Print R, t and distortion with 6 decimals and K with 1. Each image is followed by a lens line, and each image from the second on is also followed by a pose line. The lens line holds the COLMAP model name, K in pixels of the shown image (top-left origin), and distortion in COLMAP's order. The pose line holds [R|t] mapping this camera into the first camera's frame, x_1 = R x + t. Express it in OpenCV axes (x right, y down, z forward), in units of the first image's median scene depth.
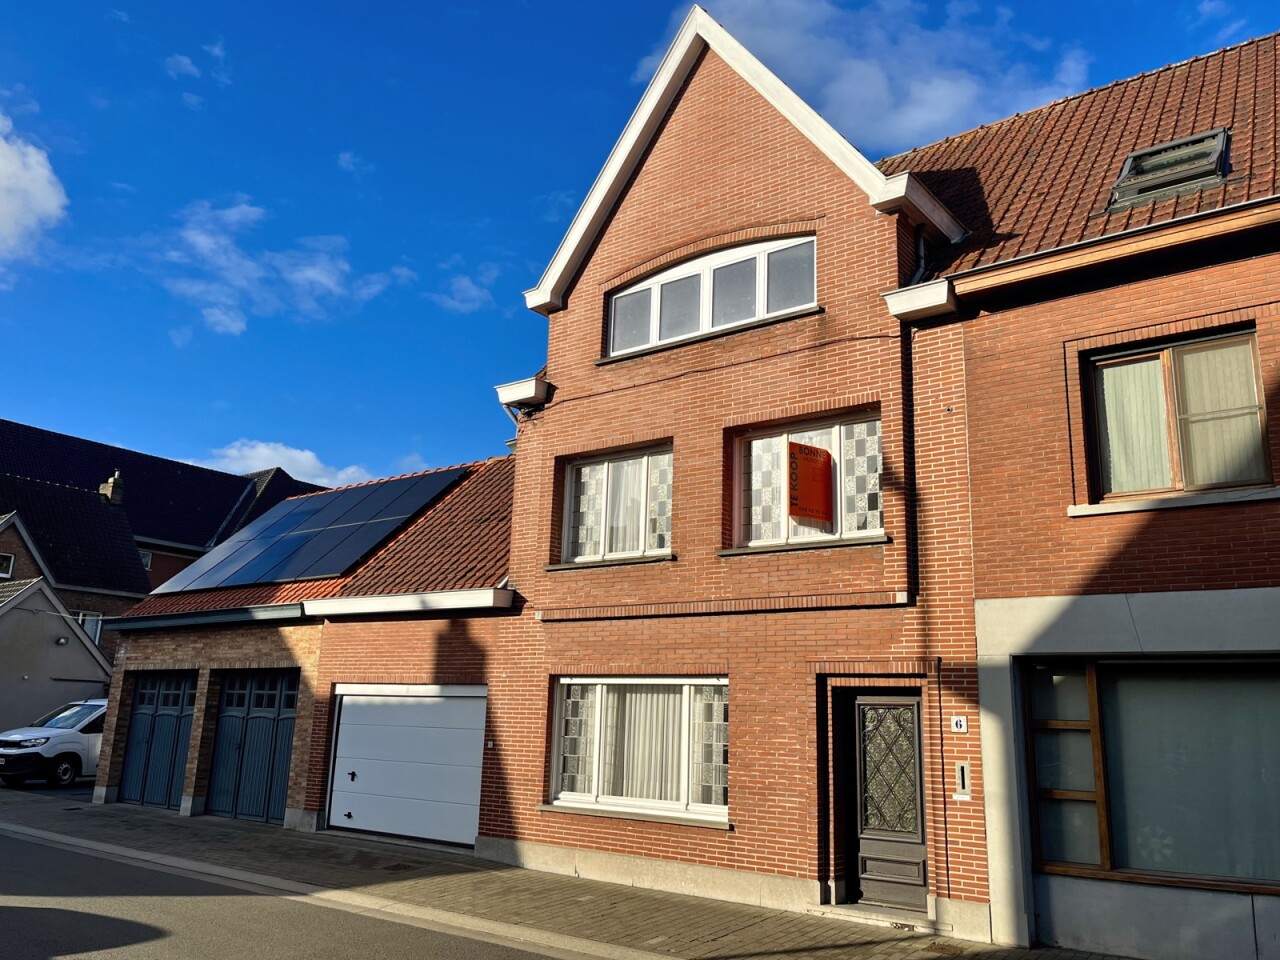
lens RADIAL K [[980.4, 0, 662.0], [0, 980.4, 510.9], [0, 0, 1]] dist [0.029082, -0.014047]
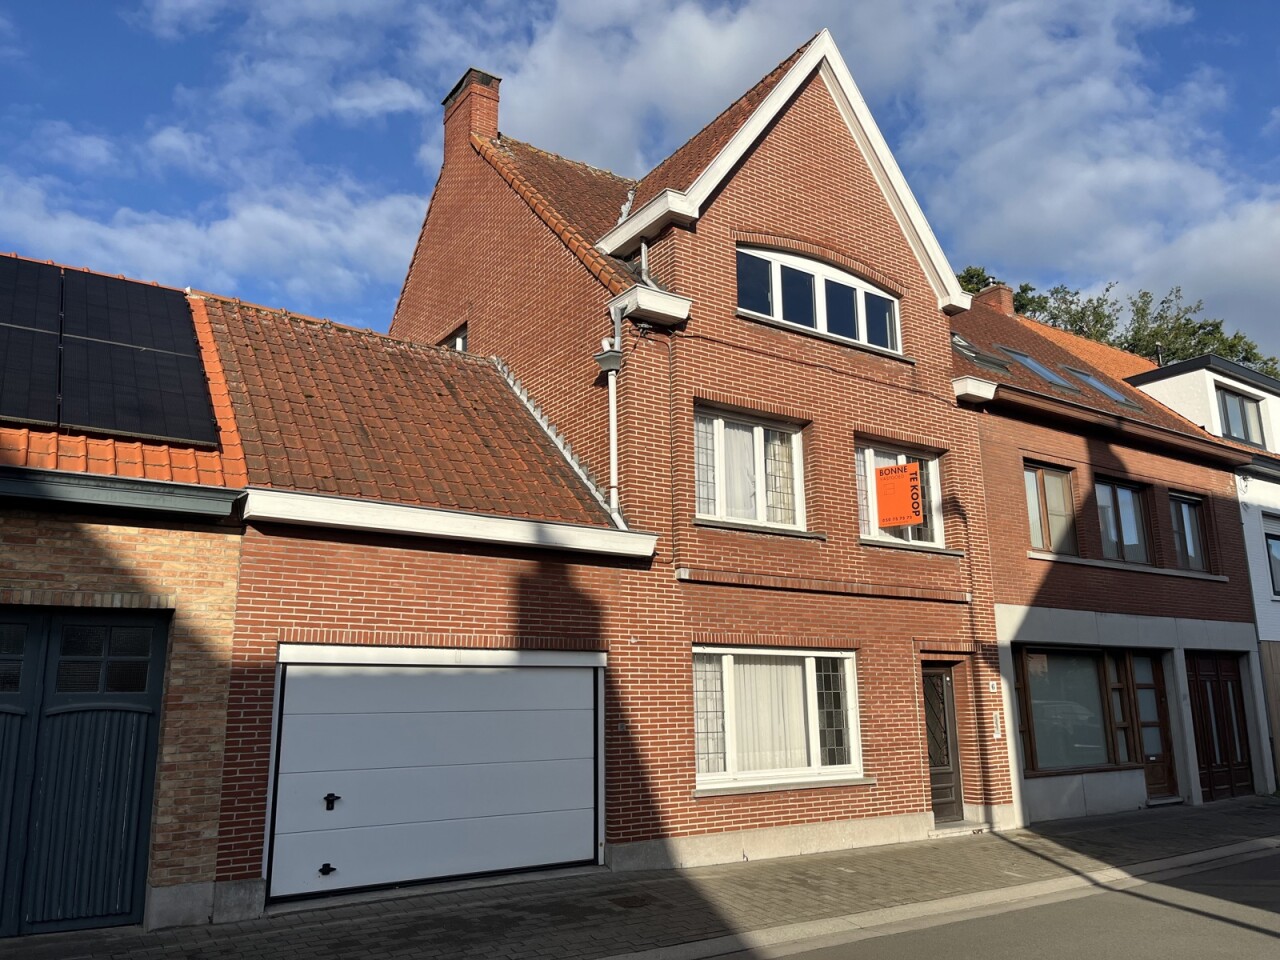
lens RADIAL K [[980.4, 0, 639.7], [0, 980.4, 476.7], [0, 0, 1]] dist [0.029082, -0.014047]
pose [[0.332873, 0.172313, 0.927094, -0.969311], [-0.183260, 0.976238, -0.115648, 0.132001], [-0.924993, -0.131403, 0.356541, 0.747635]]
